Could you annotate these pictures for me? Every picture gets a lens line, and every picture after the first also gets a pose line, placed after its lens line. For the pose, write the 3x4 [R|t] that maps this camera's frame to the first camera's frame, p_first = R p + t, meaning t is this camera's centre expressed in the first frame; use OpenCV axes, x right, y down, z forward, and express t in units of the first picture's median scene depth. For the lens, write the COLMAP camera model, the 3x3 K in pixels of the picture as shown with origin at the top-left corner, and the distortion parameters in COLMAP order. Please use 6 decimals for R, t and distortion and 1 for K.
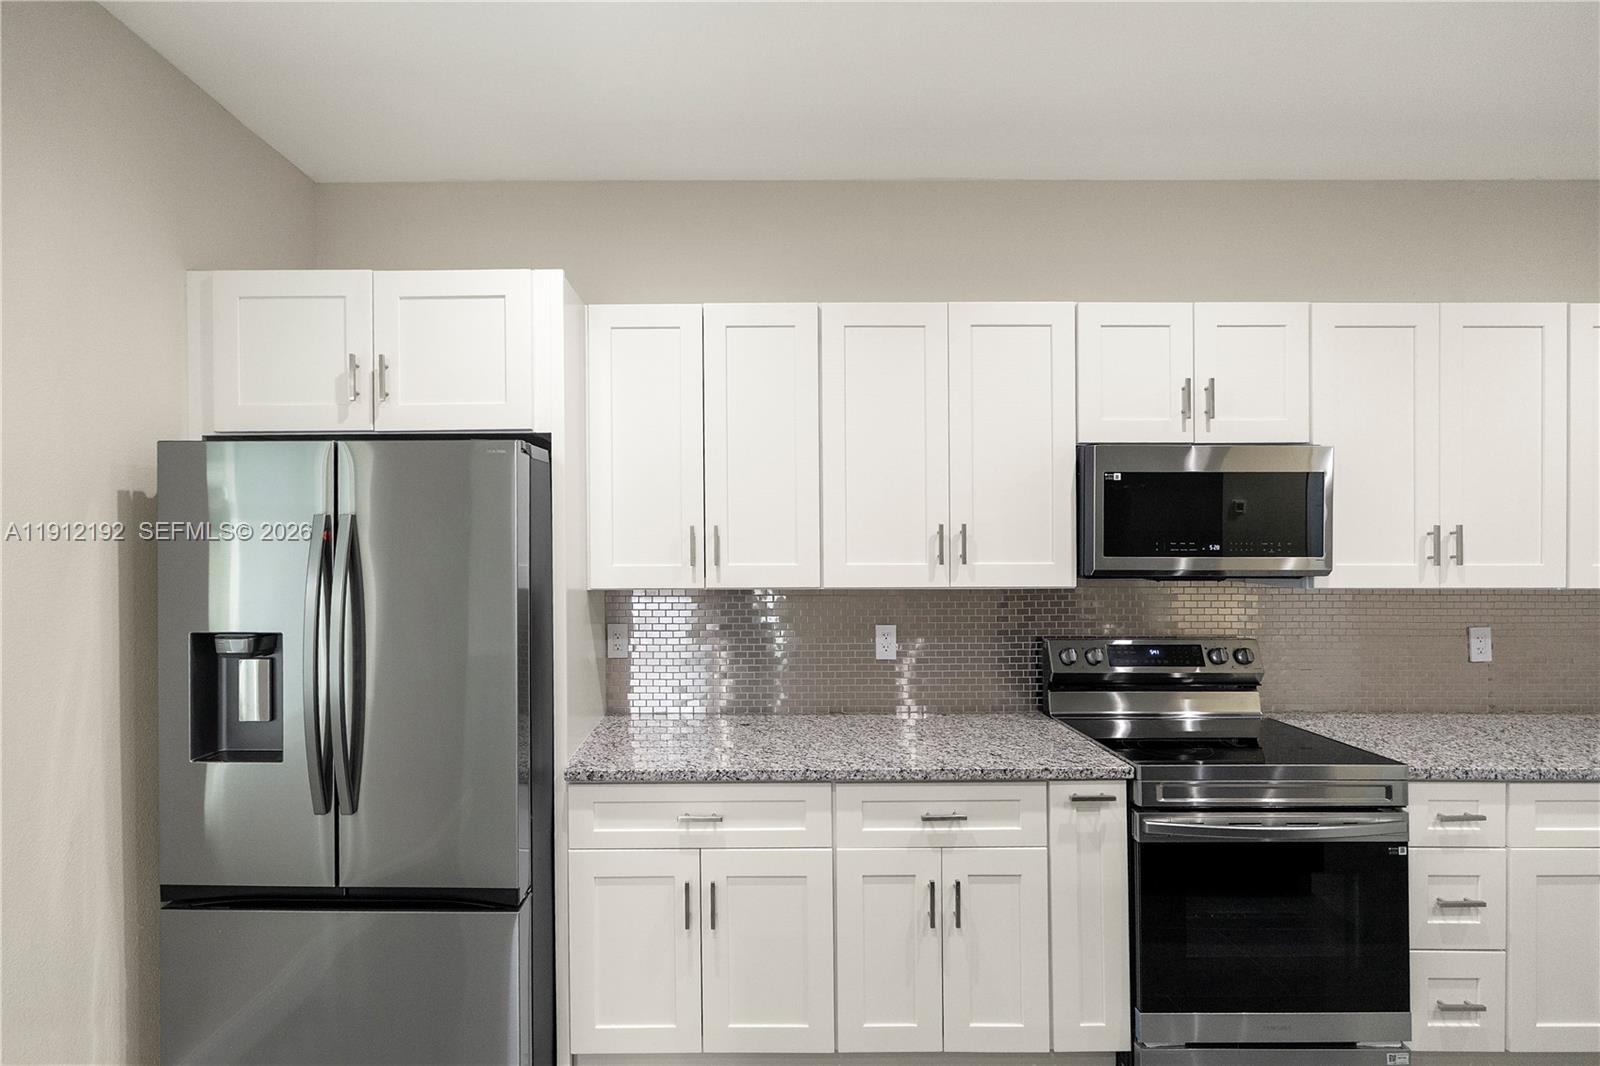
lens RADIAL K [[766.1, 0, 776.7], [0, 766.1, 536.4], [0, 0, 1]] dist [0.000568, 0.000164]
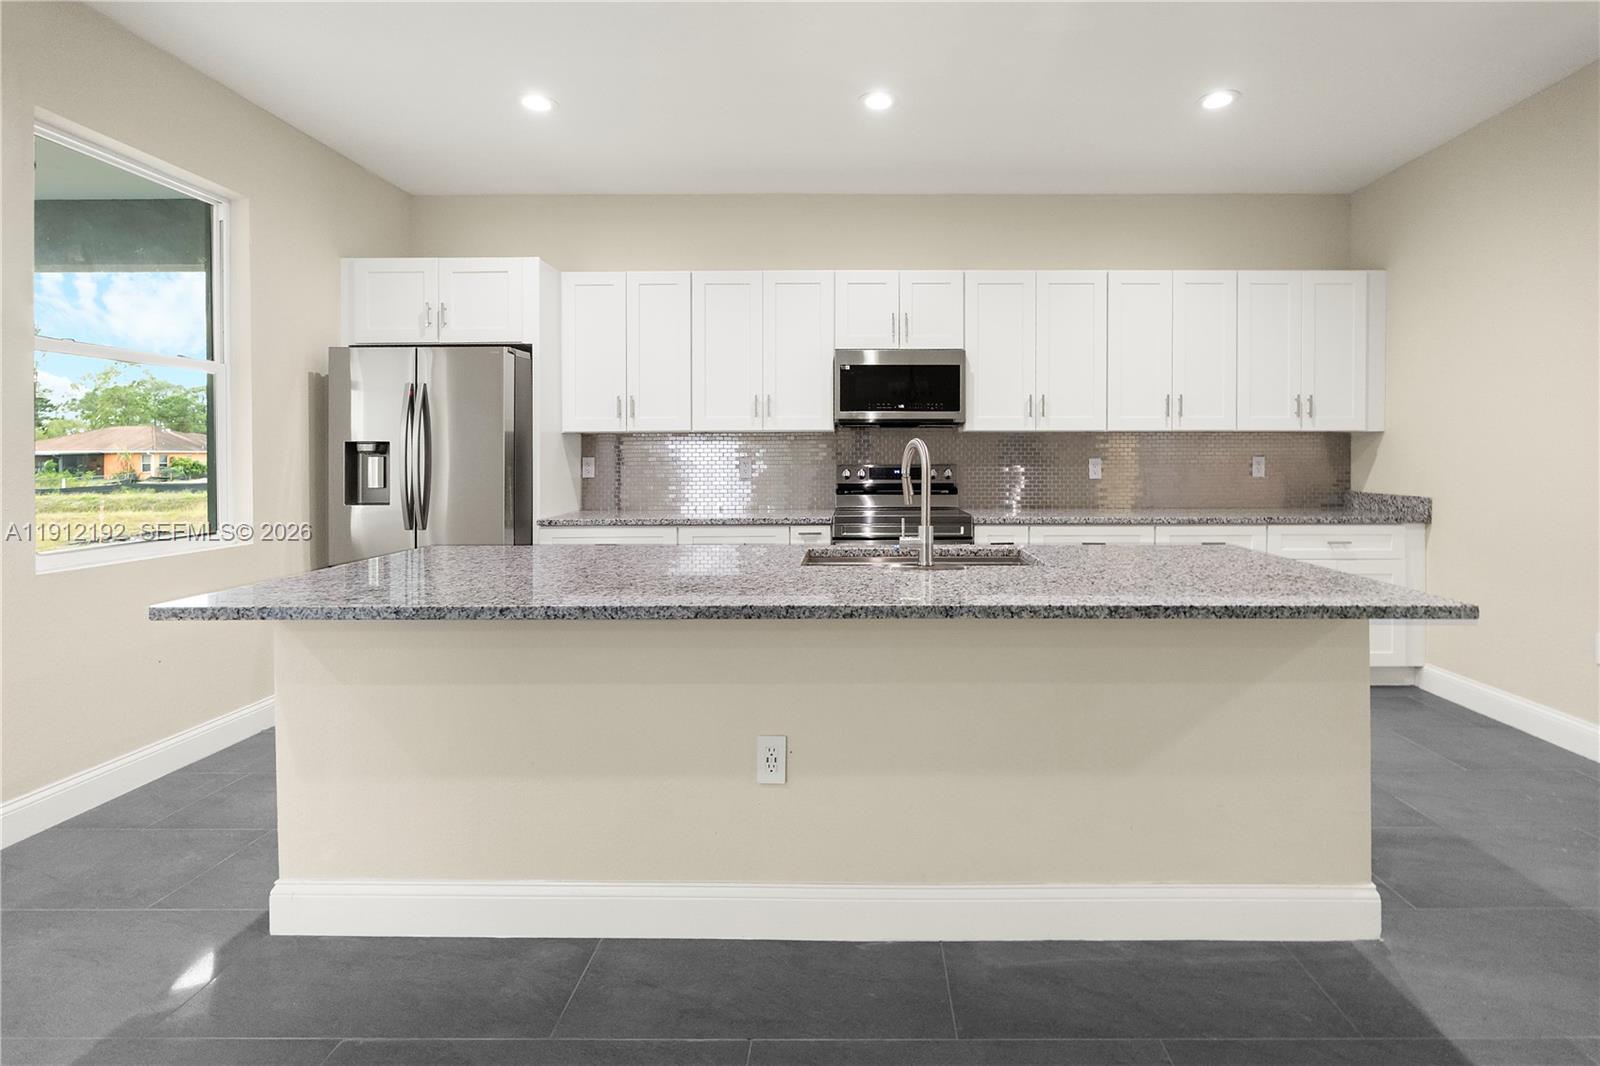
lens RADIAL K [[759.1, 0, 884.0], [0, 759.1, 450.9], [0, 0, 1]] dist [-0.000404, 0.000621]
pose [[0.999967, 0.000200, -0.008163, 0.594721], [-0.000227, 0.999995, -0.003235, 0.136914], [0.008162, 0.003237, 0.999961, -0.872936]]
